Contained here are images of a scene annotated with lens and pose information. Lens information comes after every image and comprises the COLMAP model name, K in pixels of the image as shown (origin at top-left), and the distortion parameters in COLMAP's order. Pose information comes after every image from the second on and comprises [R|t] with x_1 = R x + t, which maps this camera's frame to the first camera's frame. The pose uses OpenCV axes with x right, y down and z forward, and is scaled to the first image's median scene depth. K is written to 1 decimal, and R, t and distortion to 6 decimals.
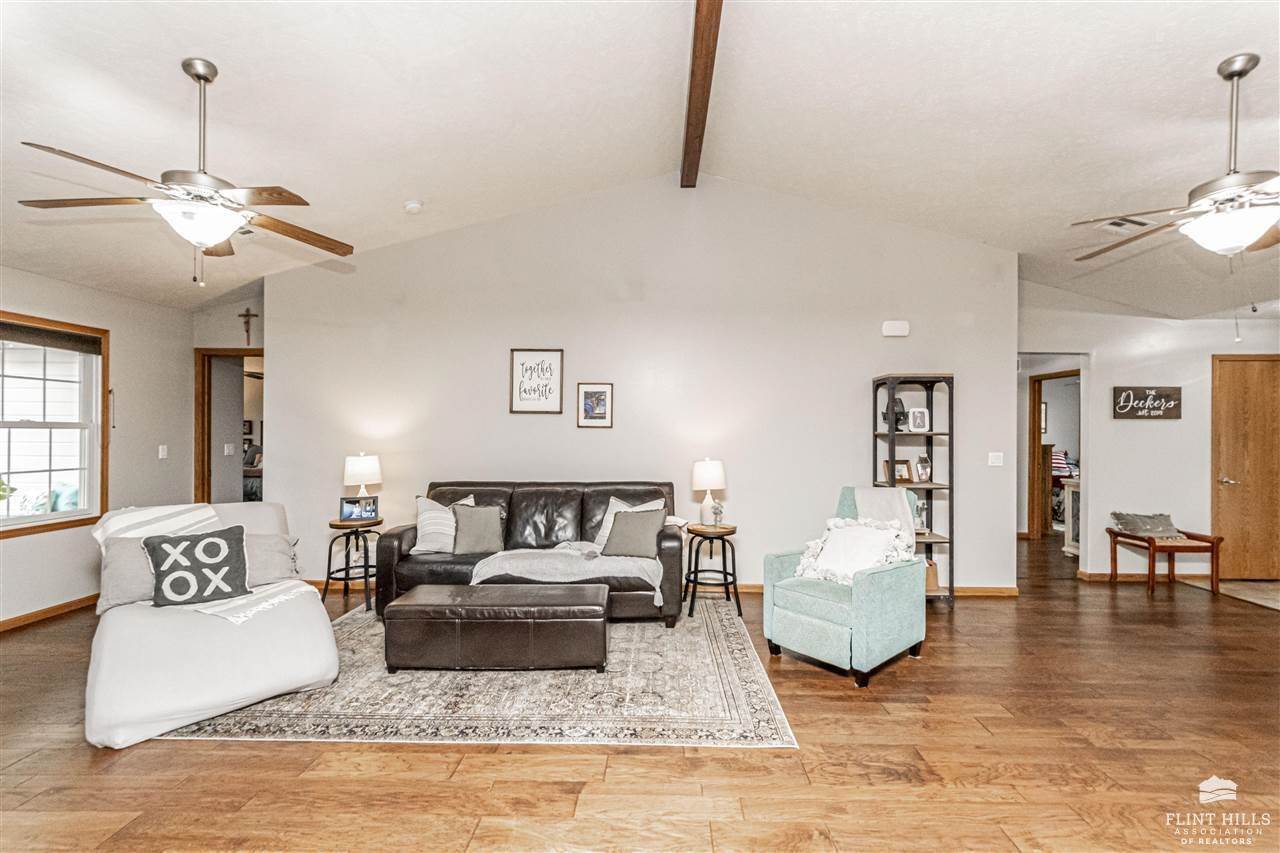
lens RADIAL K [[561.4, 0, 641.5], [0, 561.4, 432.7], [0, 0, 1]] dist [0.000109, 0.002528]
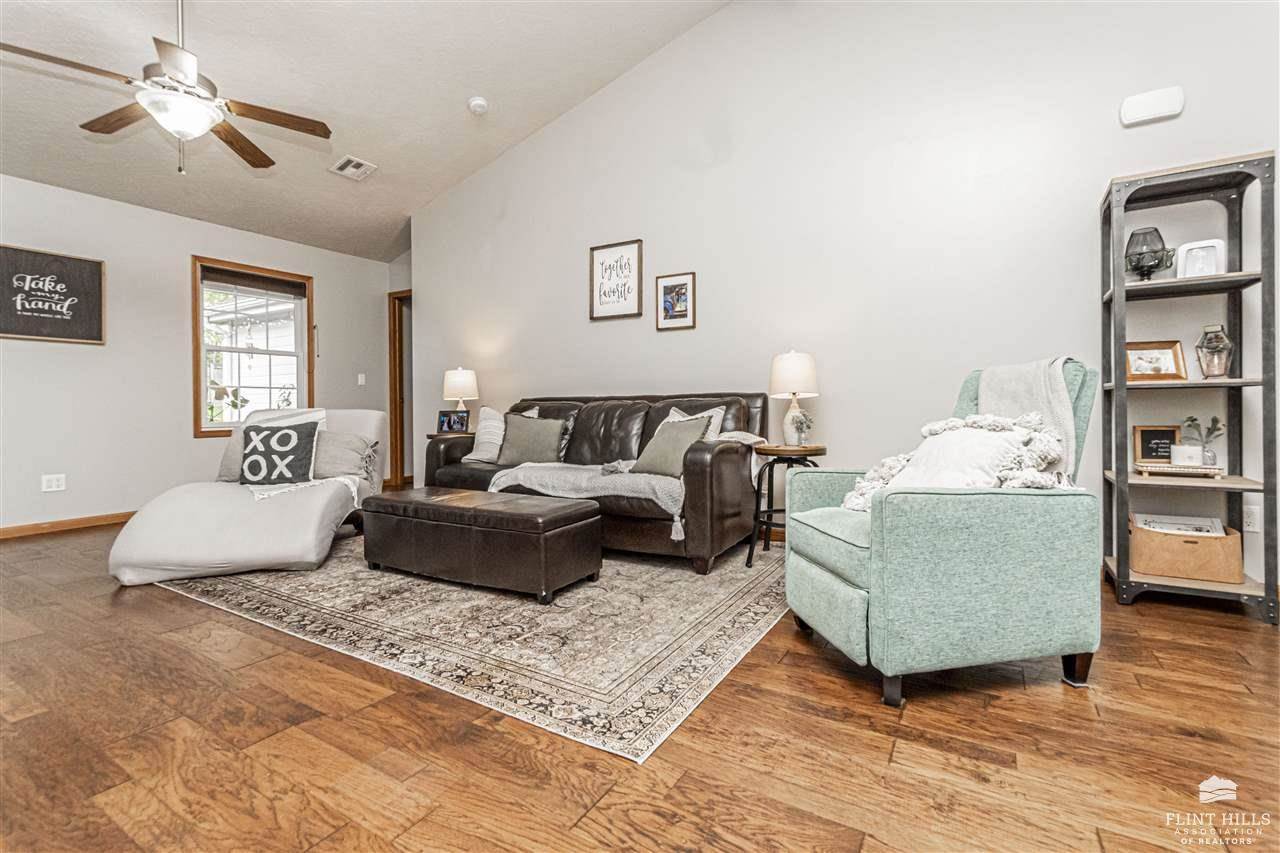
lens RADIAL K [[561.4, 0, 655.2], [0, 561.4, 416.2], [0, 0, 1]] dist [0.000109, 0.002528]
pose [[0.871754, -0.002447, -0.489937, 0.313507], [0.008845, 0.999903, 0.010745, 0.116689], [0.489863, -0.013700, 0.871692, 0.291976]]
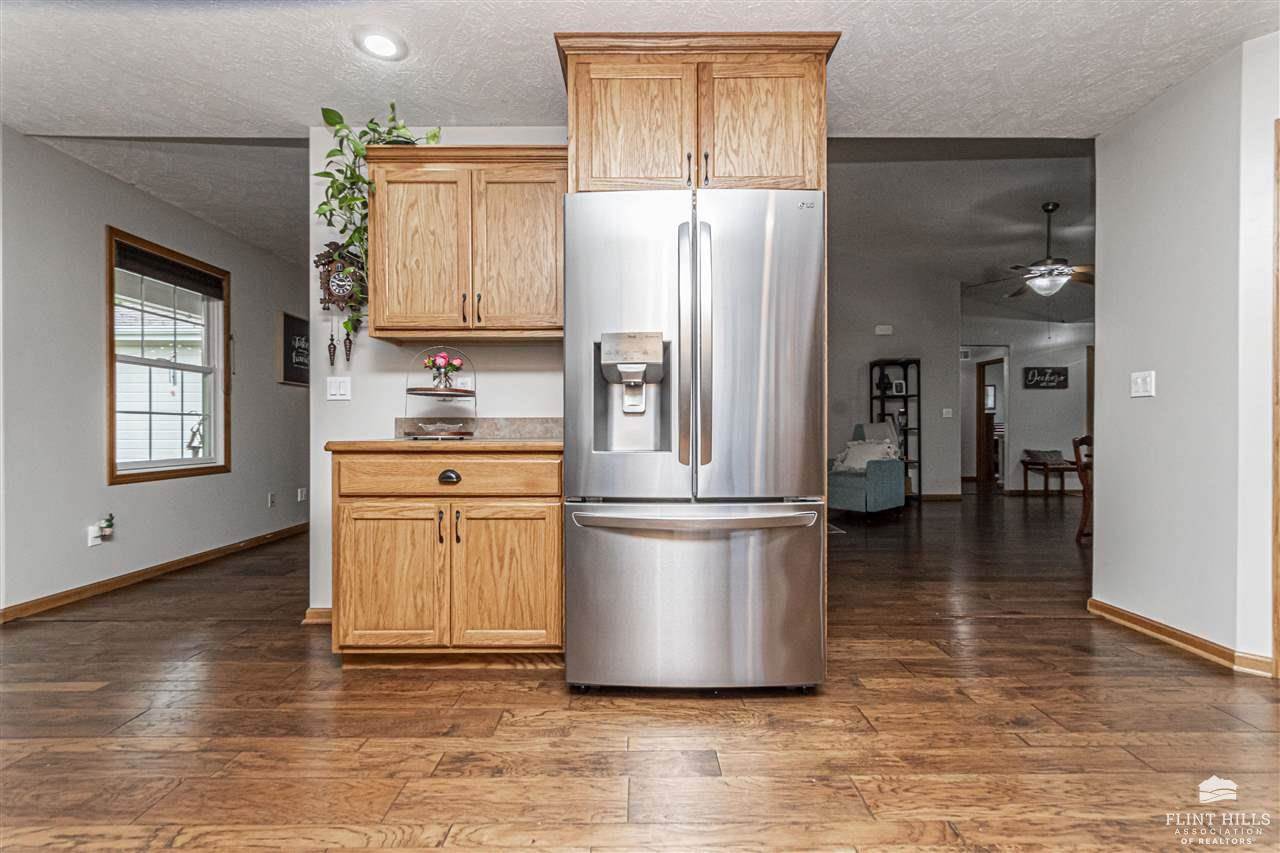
lens RADIAL K [[561.4, 0, 628.1], [0, 561.4, 429.7], [0, 0, 1]] dist [0.000109, 0.002528]
pose [[0.999793, -0.007615, 0.018869, -0.315689], [0.007562, 0.999967, 0.002885, 0.089299], [-0.018890, -0.002742, 0.999818, -0.598536]]
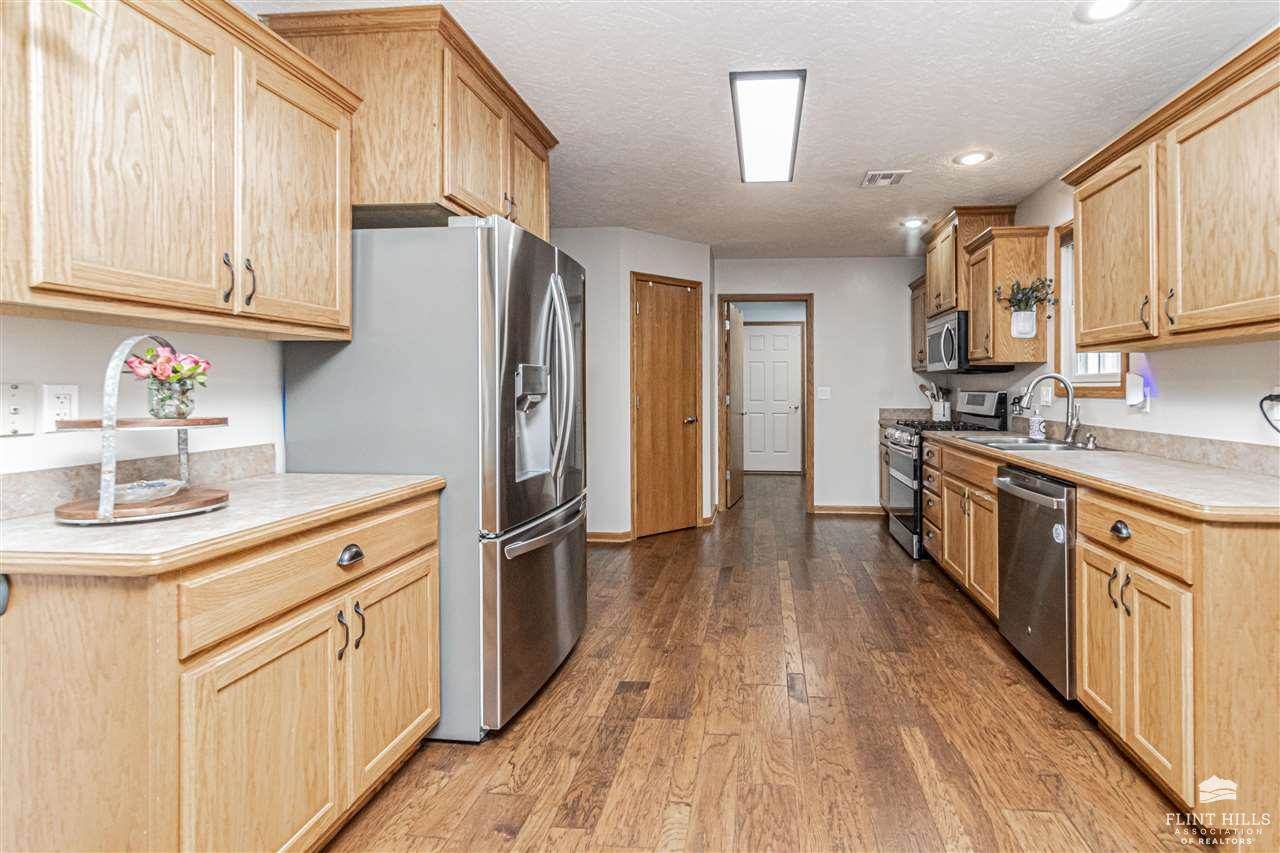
lens RADIAL K [[561.4, 0, 739.2], [0, 561.4, 388.3], [0, 0, 1]] dist [0.000109, 0.002528]
pose [[0.046018, -0.000263, 0.998941, -0.785419], [-0.006623, 0.999978, 0.000568, 0.030030], [-0.998919, -0.006642, 0.046015, -0.347306]]
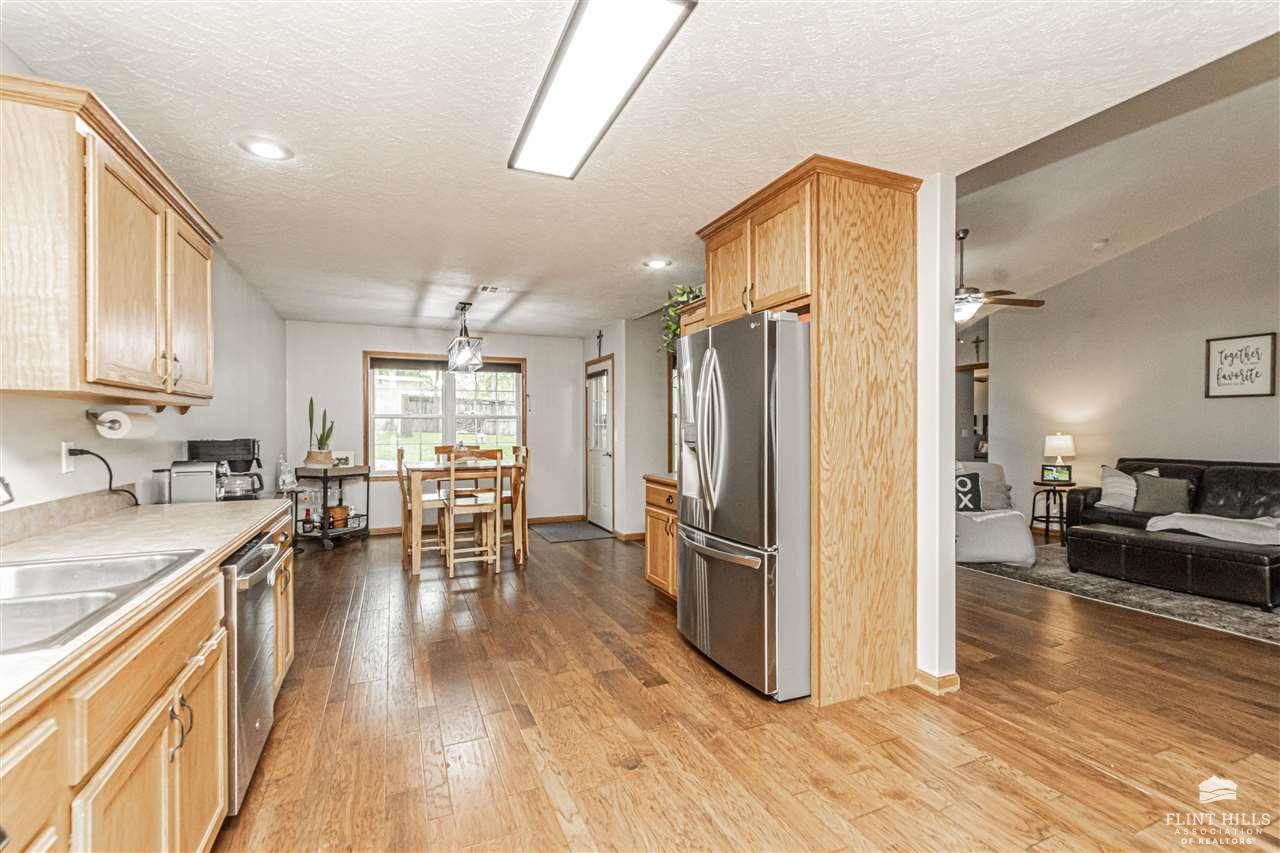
lens RADIAL K [[561.4, 0, 649.9], [0, 561.4, 434.8], [0, 0, 1]] dist [0.000109, 0.002528]
pose [[0.429060, 0.005184, -0.903261, 0.322028], [0.006565, 0.999939, 0.008858, 0.021787], [0.903252, -0.009730, 0.429000, -0.505535]]
